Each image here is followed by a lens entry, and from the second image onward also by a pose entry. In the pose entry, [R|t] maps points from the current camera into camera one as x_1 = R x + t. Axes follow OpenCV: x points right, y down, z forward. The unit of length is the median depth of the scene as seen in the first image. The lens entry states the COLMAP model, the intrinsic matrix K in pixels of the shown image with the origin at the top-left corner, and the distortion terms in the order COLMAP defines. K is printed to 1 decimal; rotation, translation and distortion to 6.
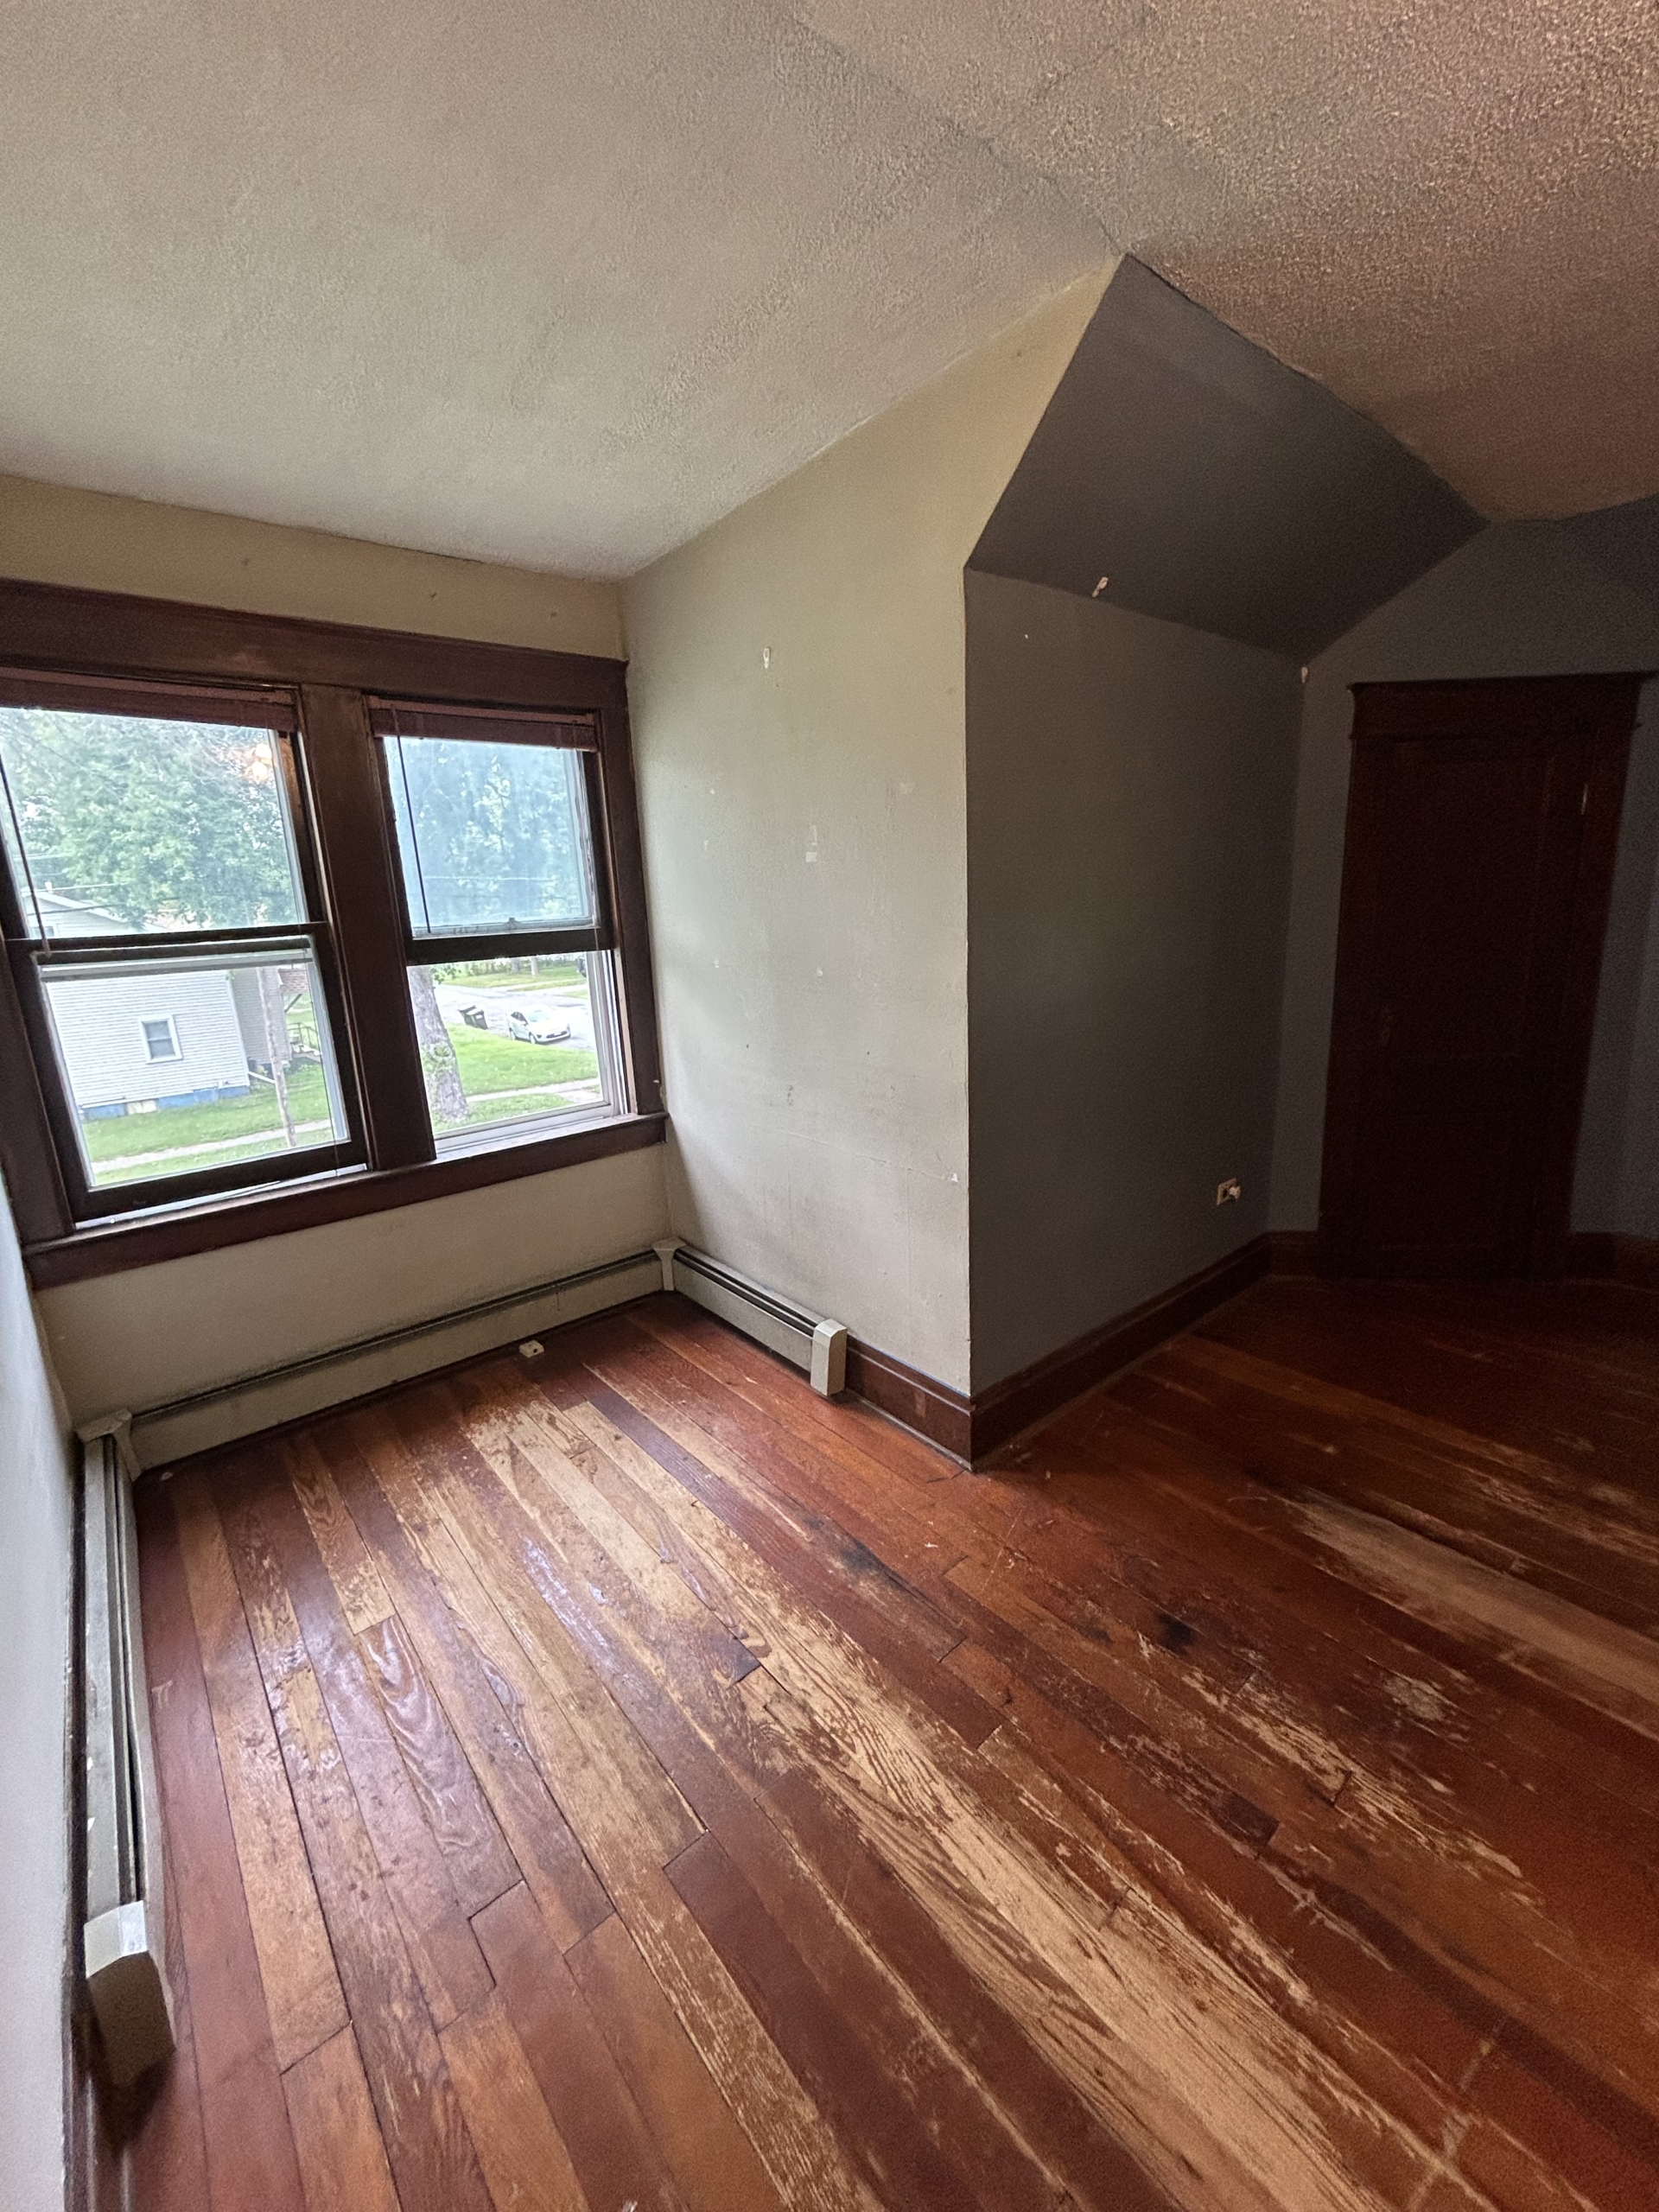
lens RADIAL K [[883.6, 0, 825.0], [0, 883.6, 1105.8], [0, 0, 1]] dist [0.001389, -0.001451]
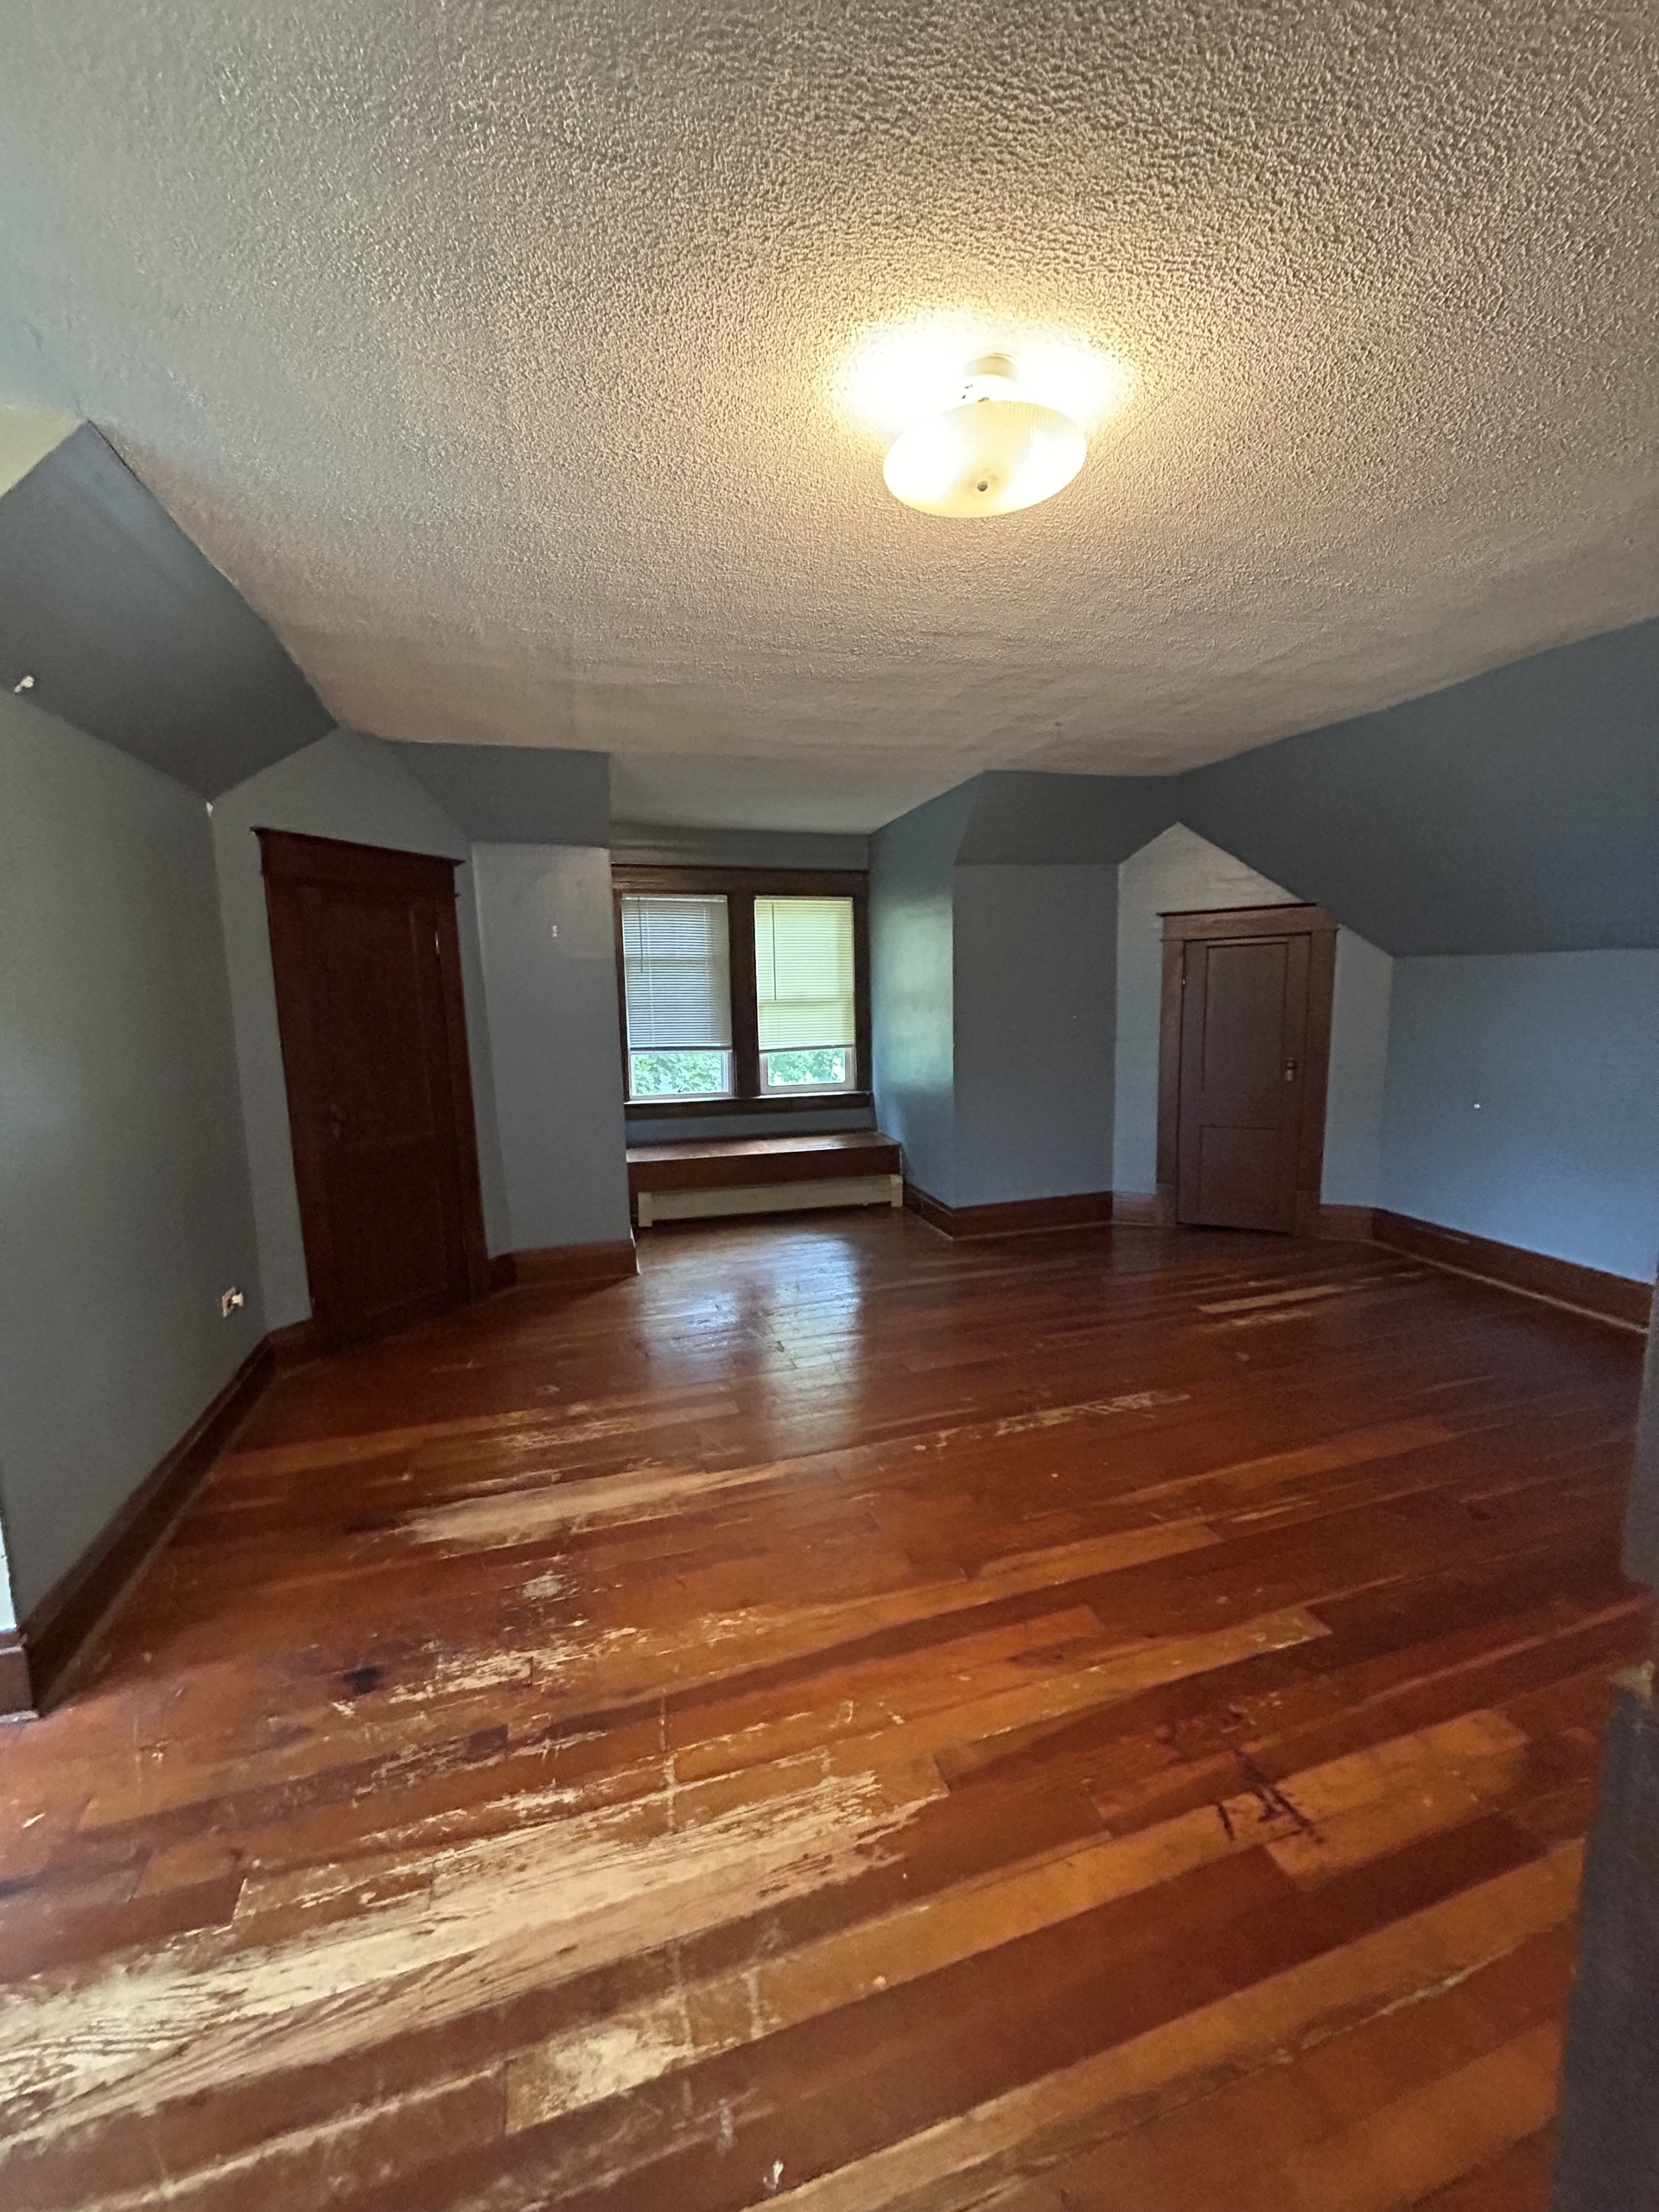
lens RADIAL K [[883.6, 0, 829.2], [0, 883.6, 1106.4], [0, 0, 1]] dist [0.001389, -0.001451]
pose [[0.382274, -0.086197, 0.920020, -0.349622], [0.202478, 0.979257, 0.007616, 0.020717], [-0.901592, 0.183373, 0.391798, -0.069860]]
